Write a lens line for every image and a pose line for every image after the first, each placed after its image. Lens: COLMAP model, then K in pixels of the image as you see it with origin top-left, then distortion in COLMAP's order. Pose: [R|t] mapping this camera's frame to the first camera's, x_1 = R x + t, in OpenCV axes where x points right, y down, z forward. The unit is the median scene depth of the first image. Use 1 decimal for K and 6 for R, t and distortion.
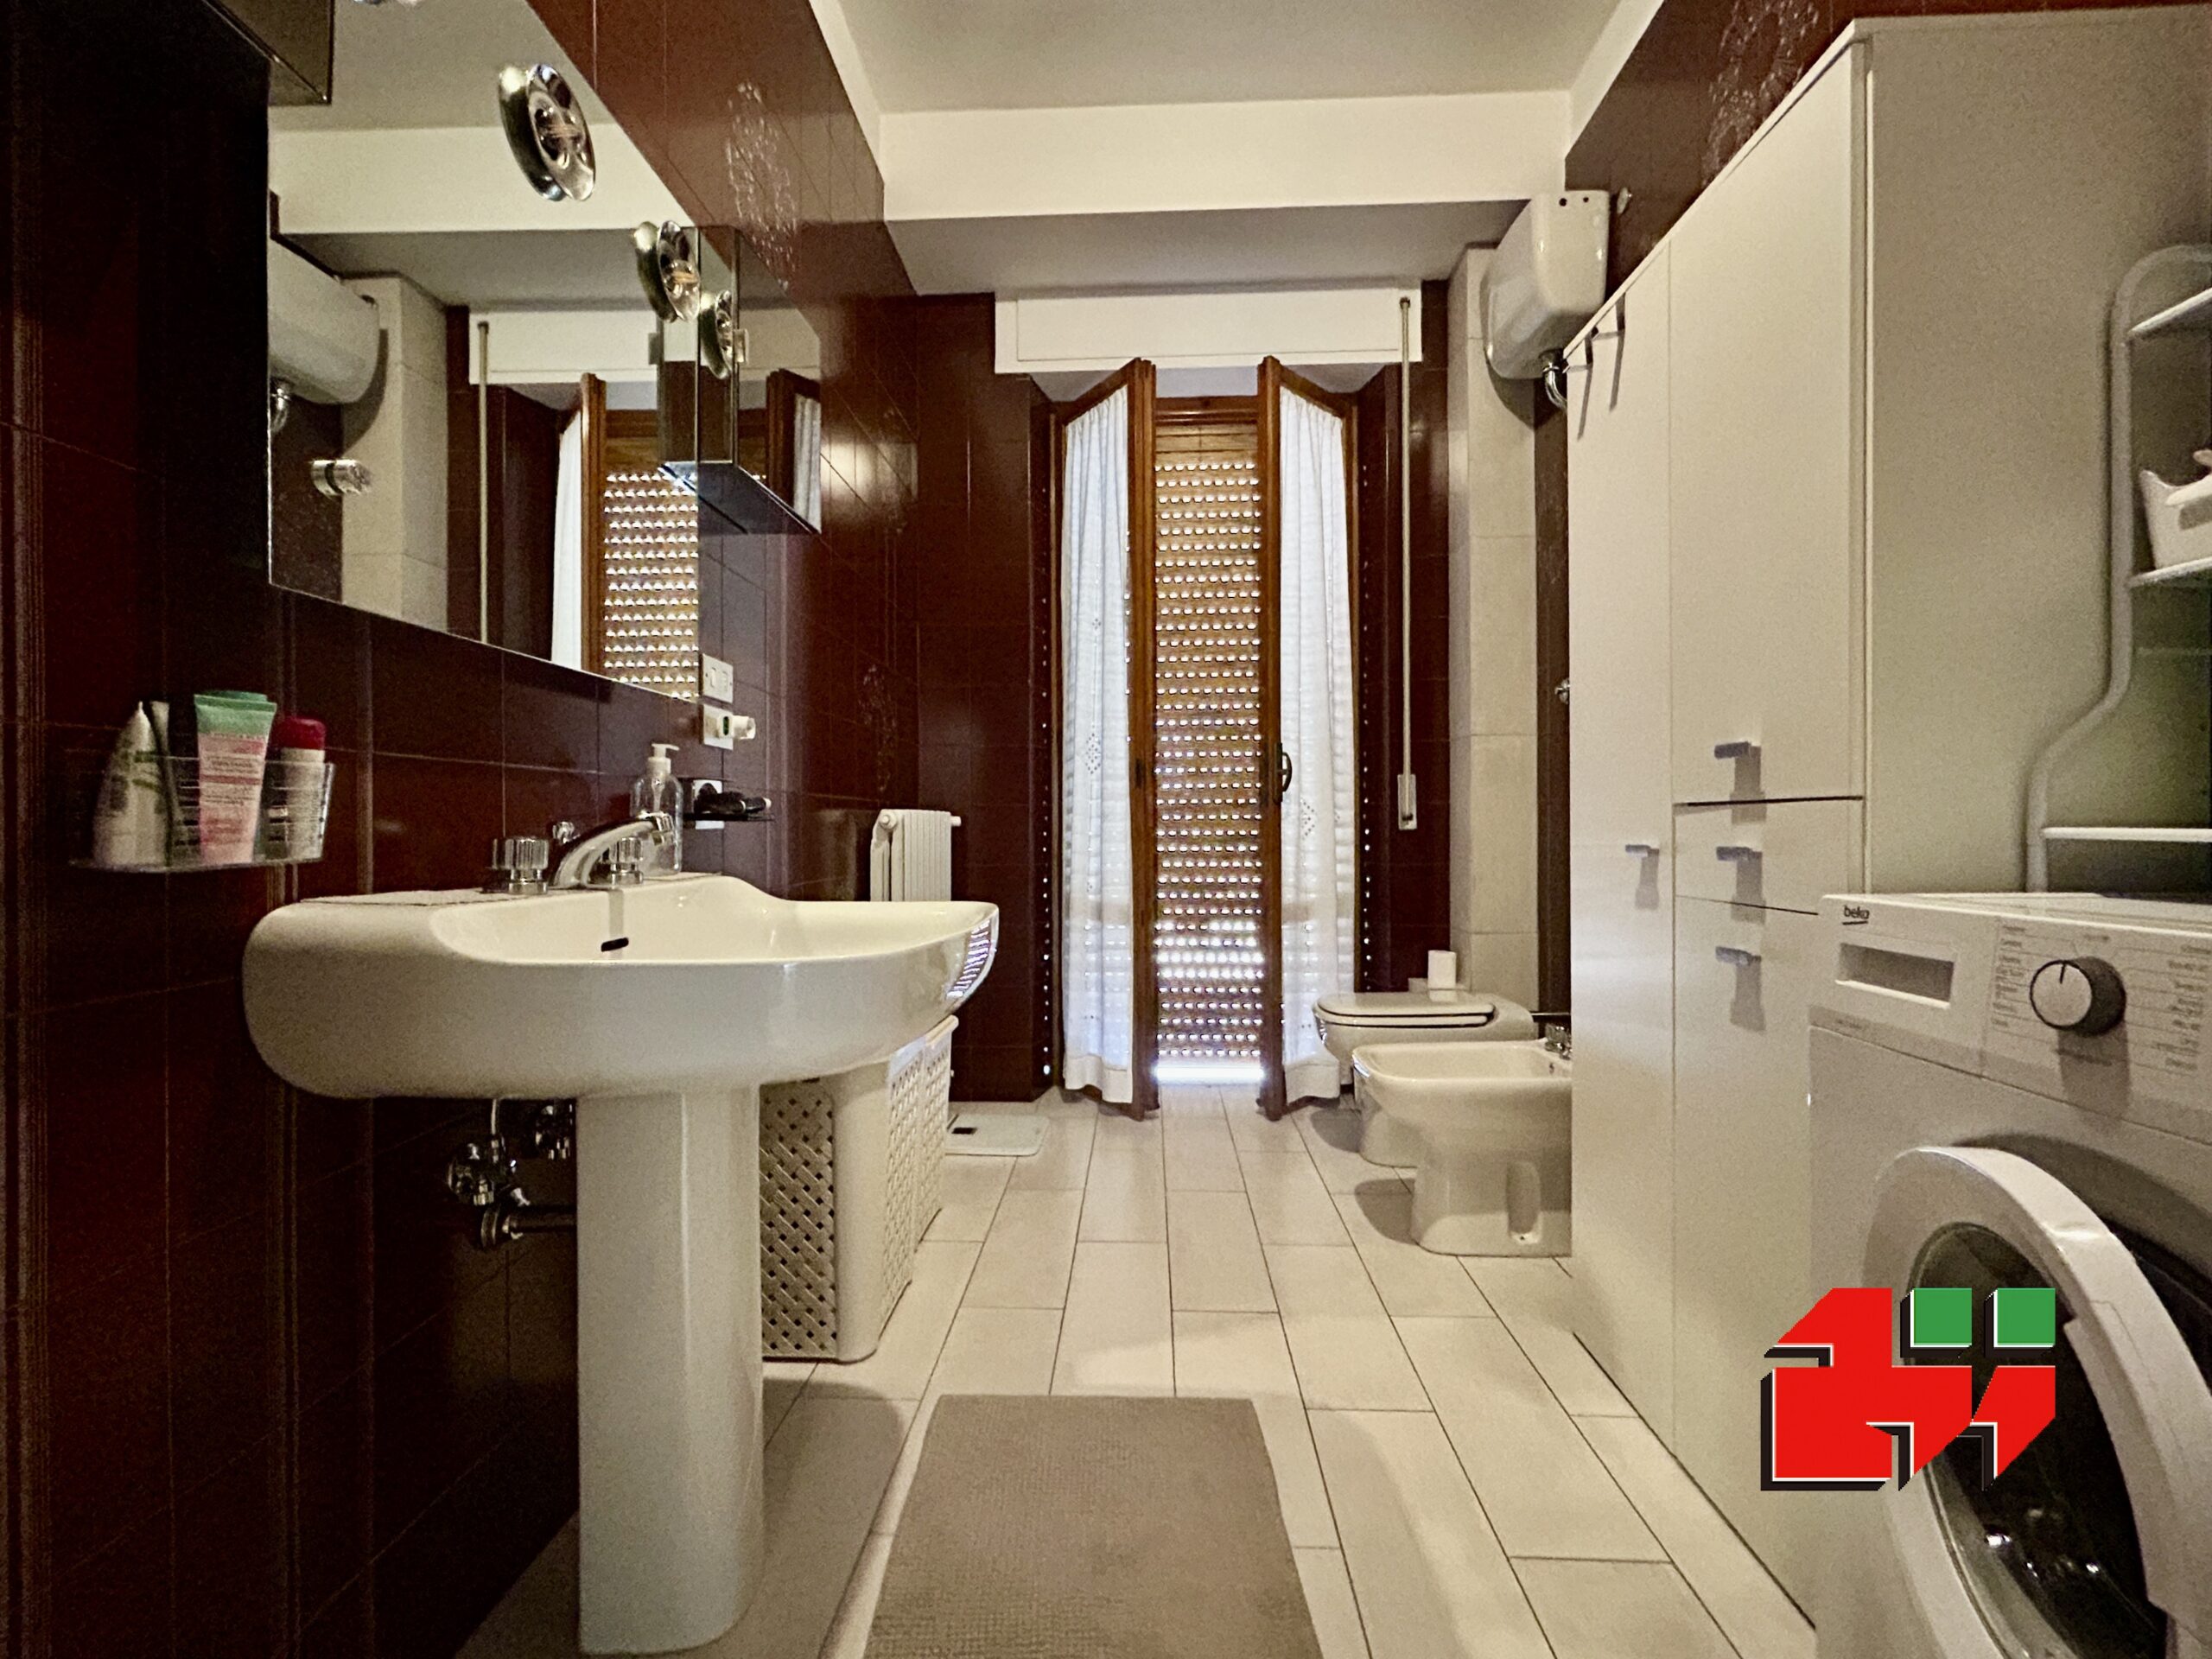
lens RADIAL K [[901.3, 0, 1102.8], [0, 901.3, 828.8], [0, 0, 1]] dist [-0.002598, 0.001831]
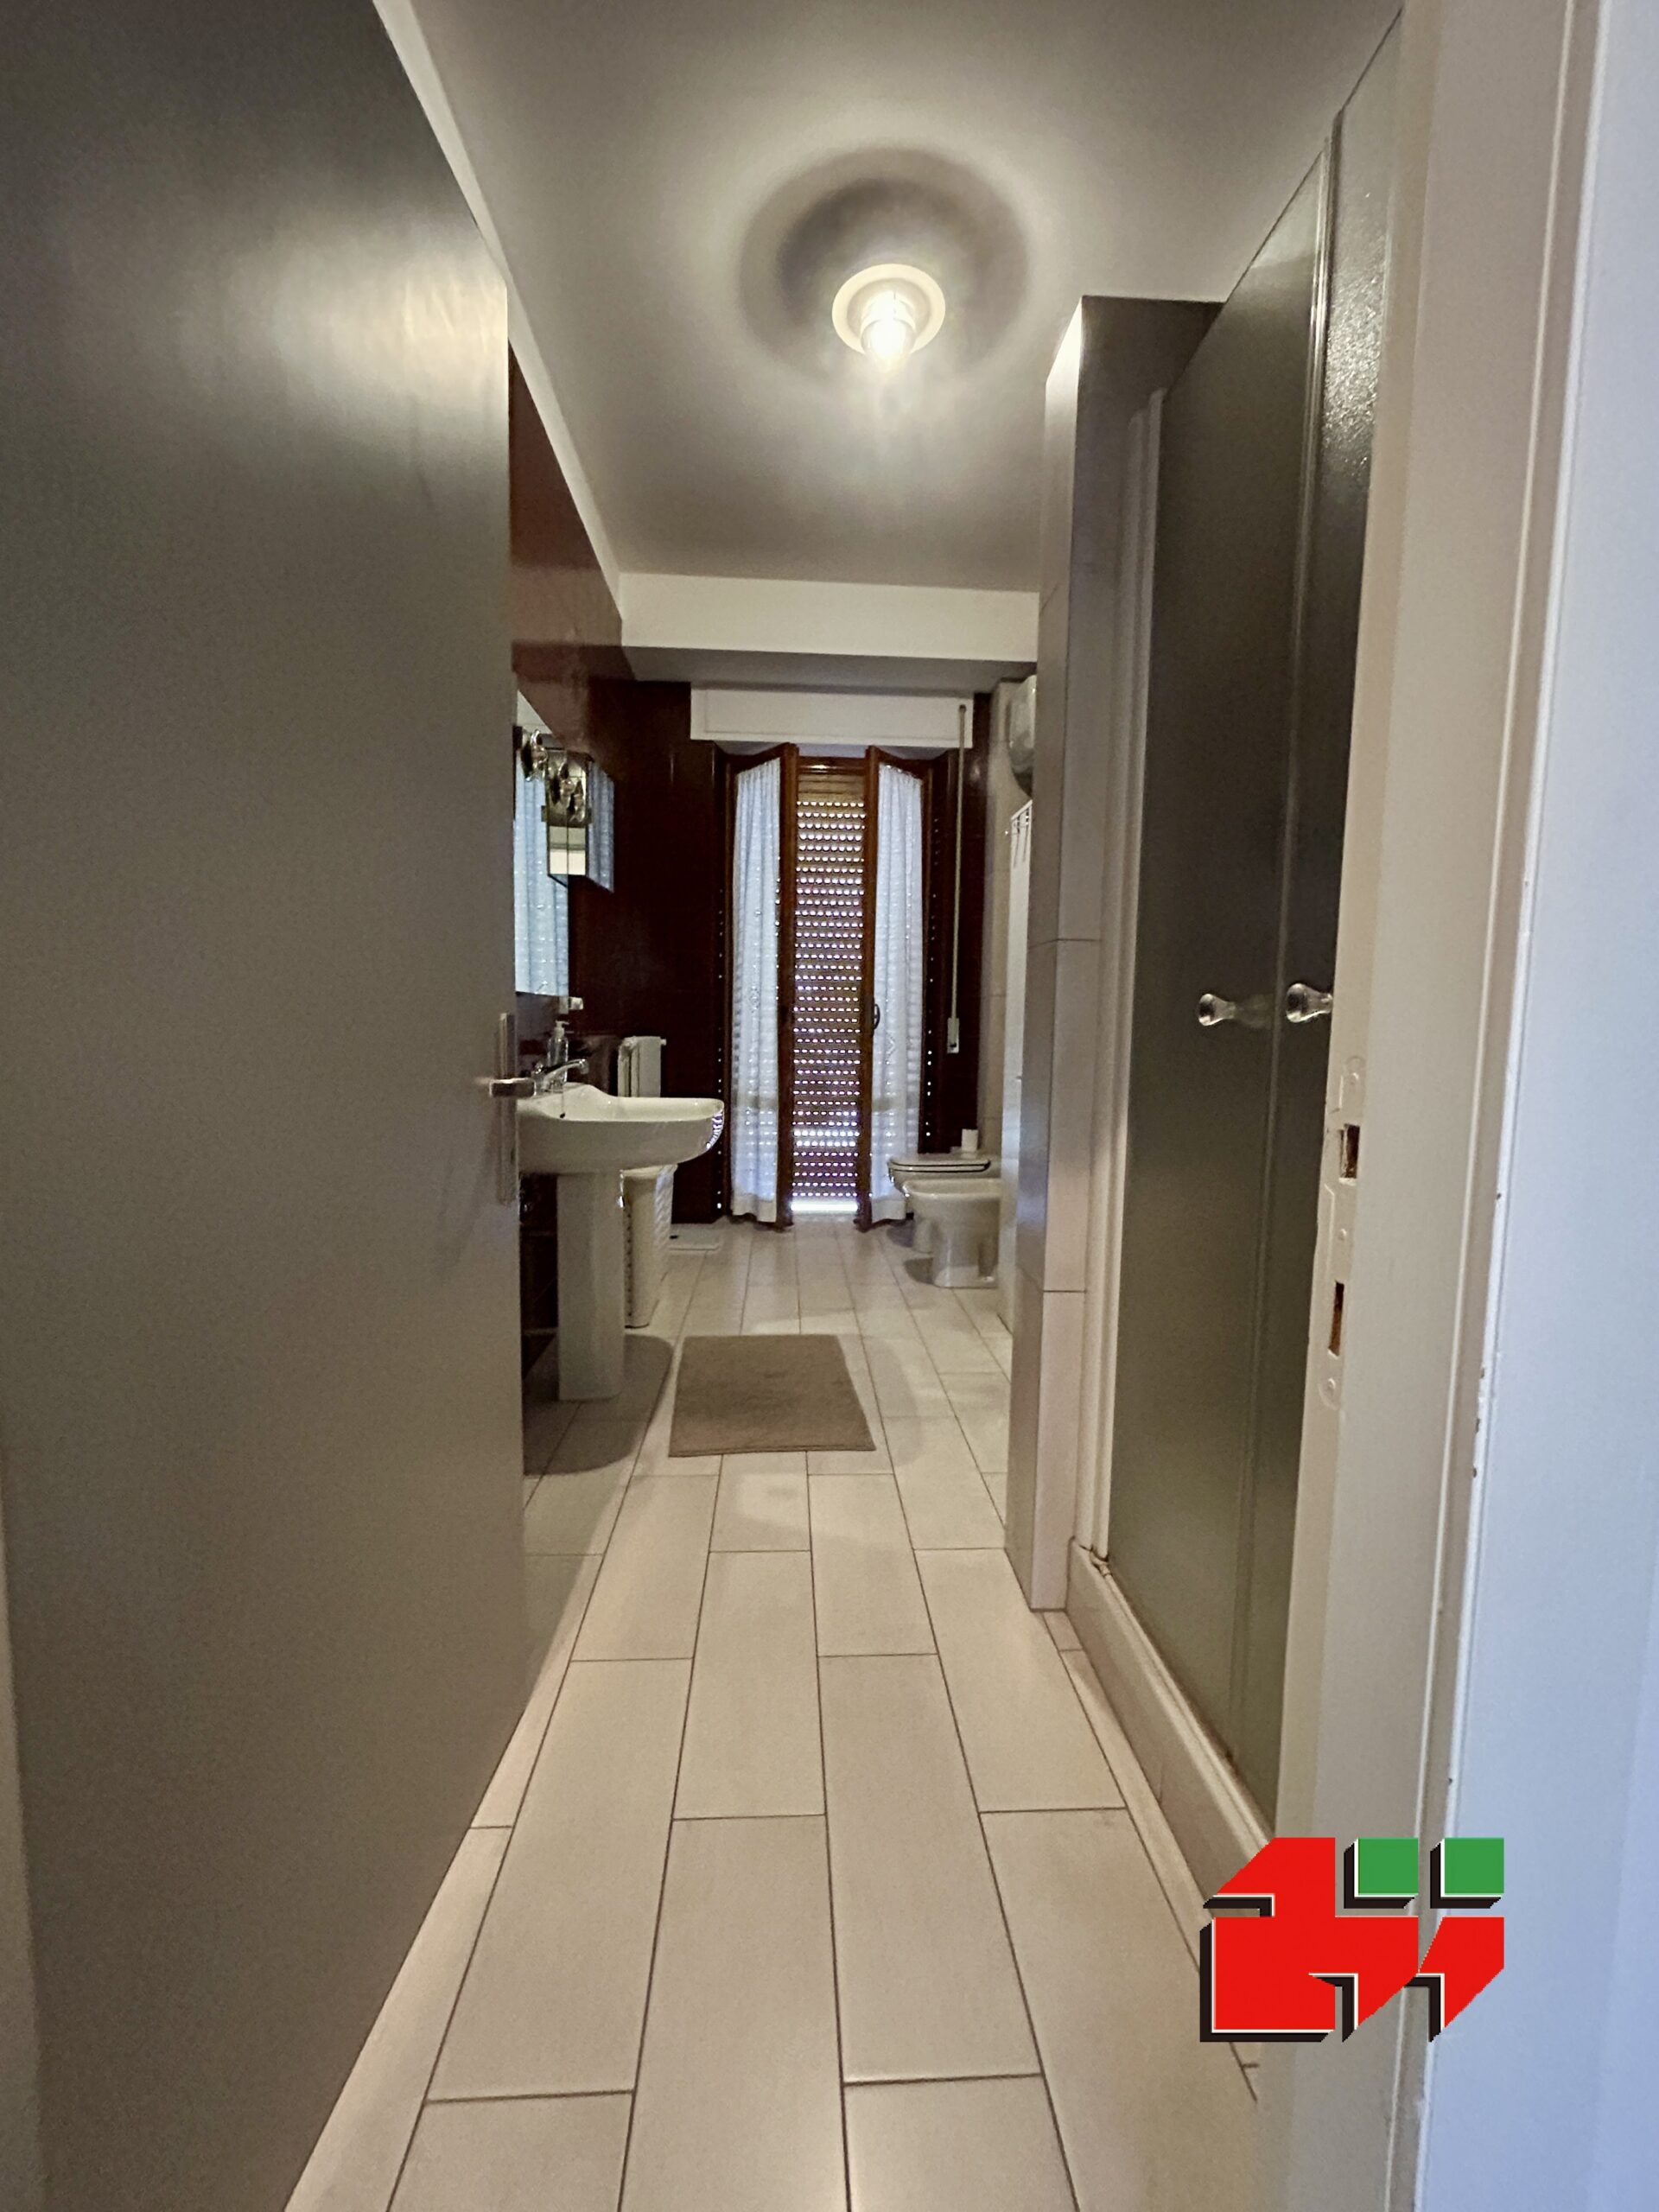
lens RADIAL K [[901.3, 0, 820.7], [0, 901.3, 1100.8], [0, 0, 1]] dist [-0.002598, 0.001831]
pose [[0.995314, 0.011604, 0.095996, -0.042669], [-0.020351, 0.995675, 0.090650, -0.054446], [-0.094529, -0.092179, 0.991245, -0.553199]]
